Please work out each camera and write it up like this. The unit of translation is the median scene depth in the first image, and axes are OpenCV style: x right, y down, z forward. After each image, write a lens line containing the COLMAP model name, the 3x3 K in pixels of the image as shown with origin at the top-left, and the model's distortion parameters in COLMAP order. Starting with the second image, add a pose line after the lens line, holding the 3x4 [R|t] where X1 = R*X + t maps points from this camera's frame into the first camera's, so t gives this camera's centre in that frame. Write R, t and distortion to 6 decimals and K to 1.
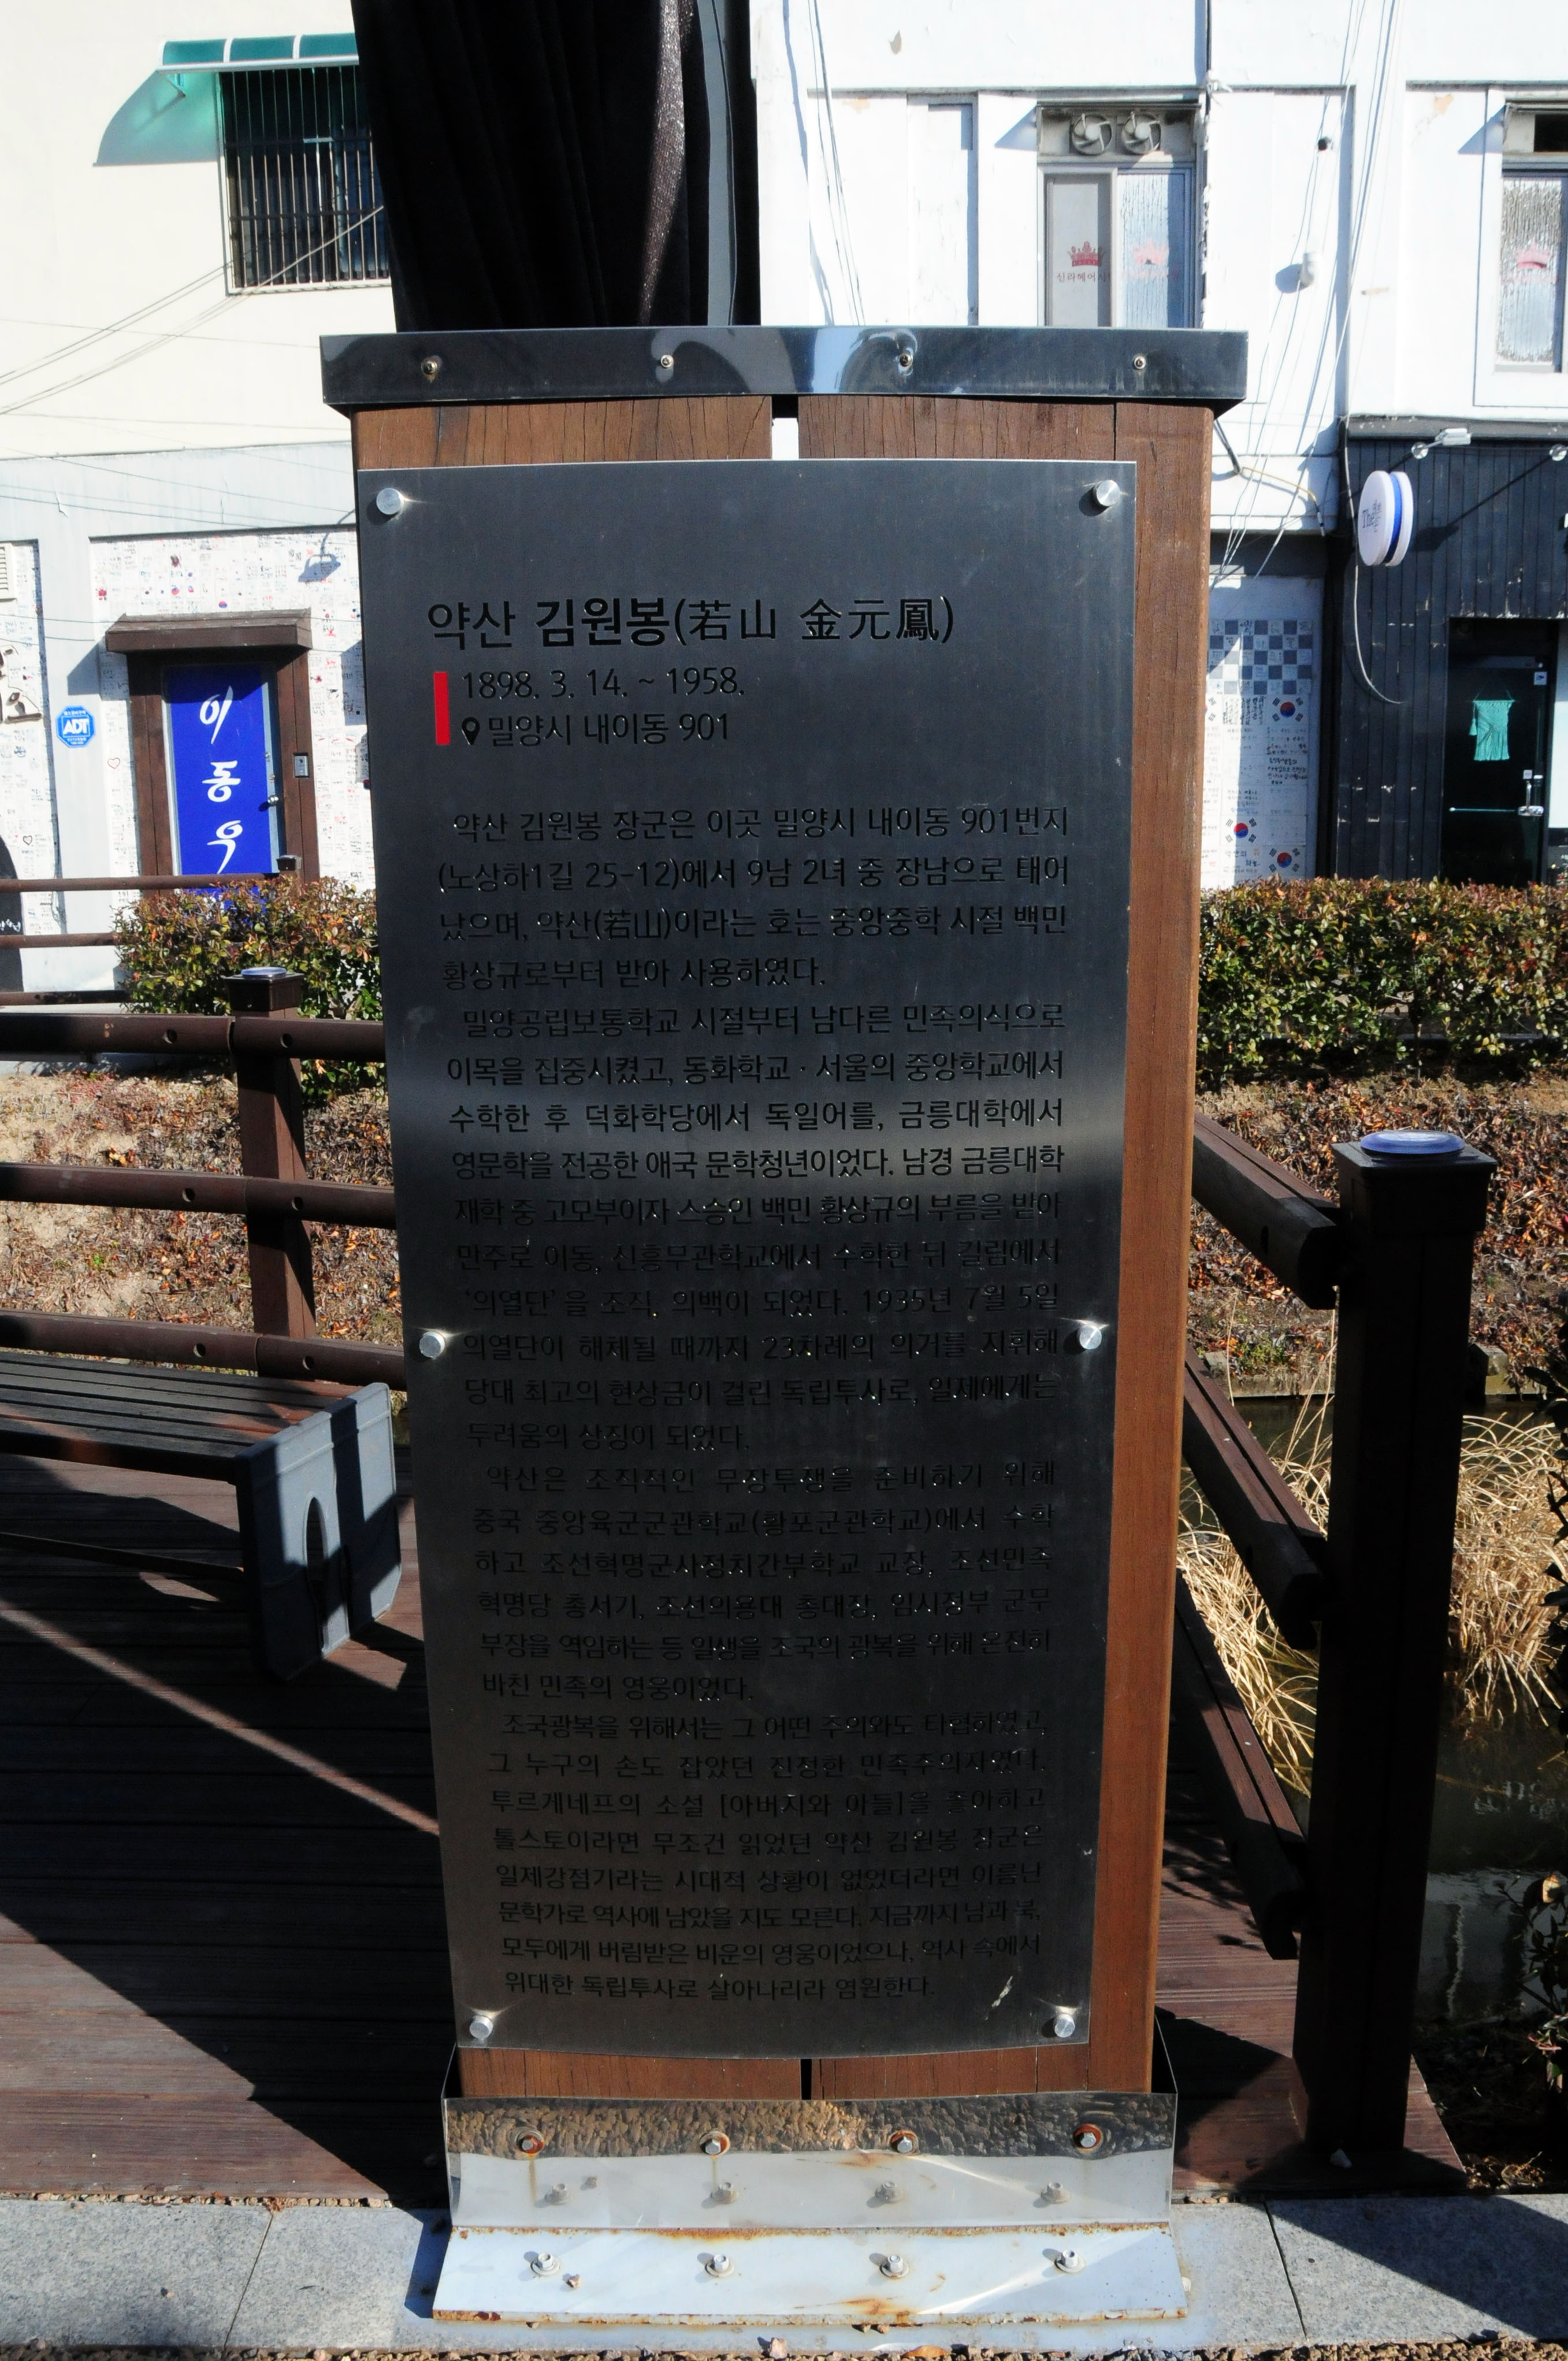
lens RADIAL K [[1864.0, 0, 811.7], [0, 1864.0, 1208.2], [0, 0, 1]] dist [-0.185104, 0.149243]
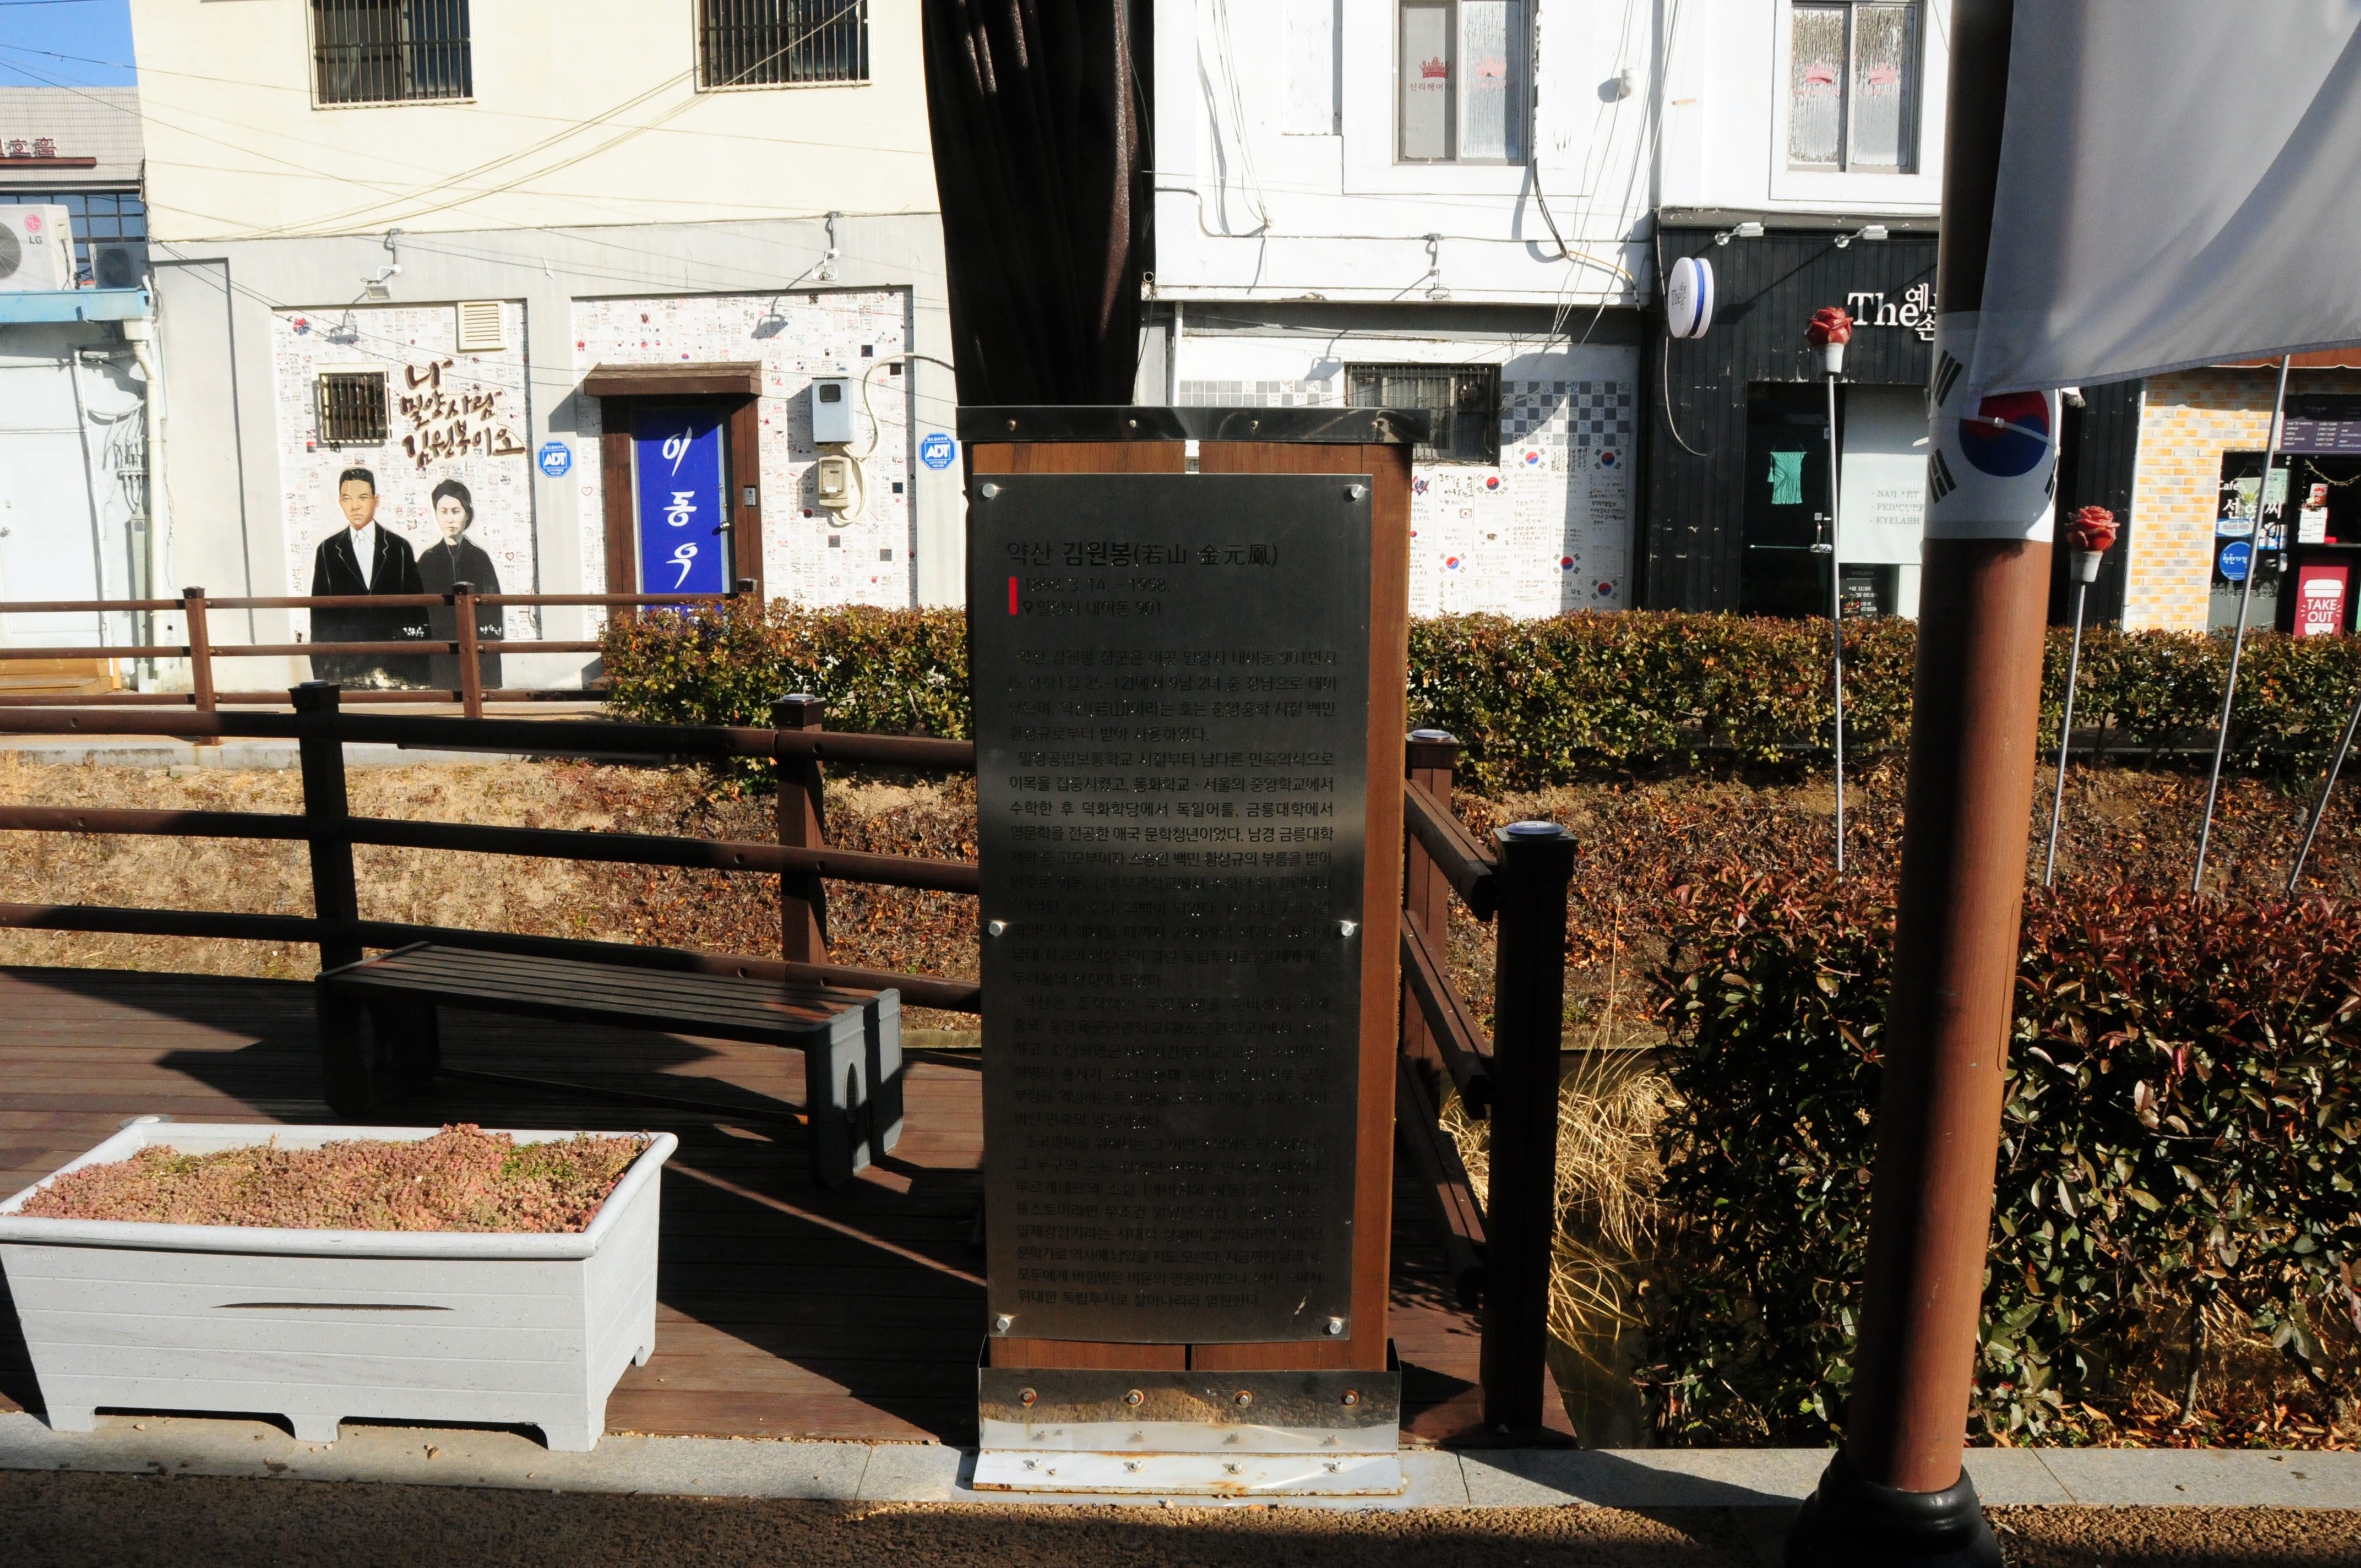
lens RADIAL K [[1864.0, 0, 1136.9], [0, 1864.0, 821.5], [0, 0, 1]] dist [-0.185104, 0.149243]
pose [[0.999562, 0.014309, -0.025921, -0.003089], [-0.015376, 0.999022, -0.041456, 0.008447], [0.025302, 0.041836, 0.998804, -0.179017]]
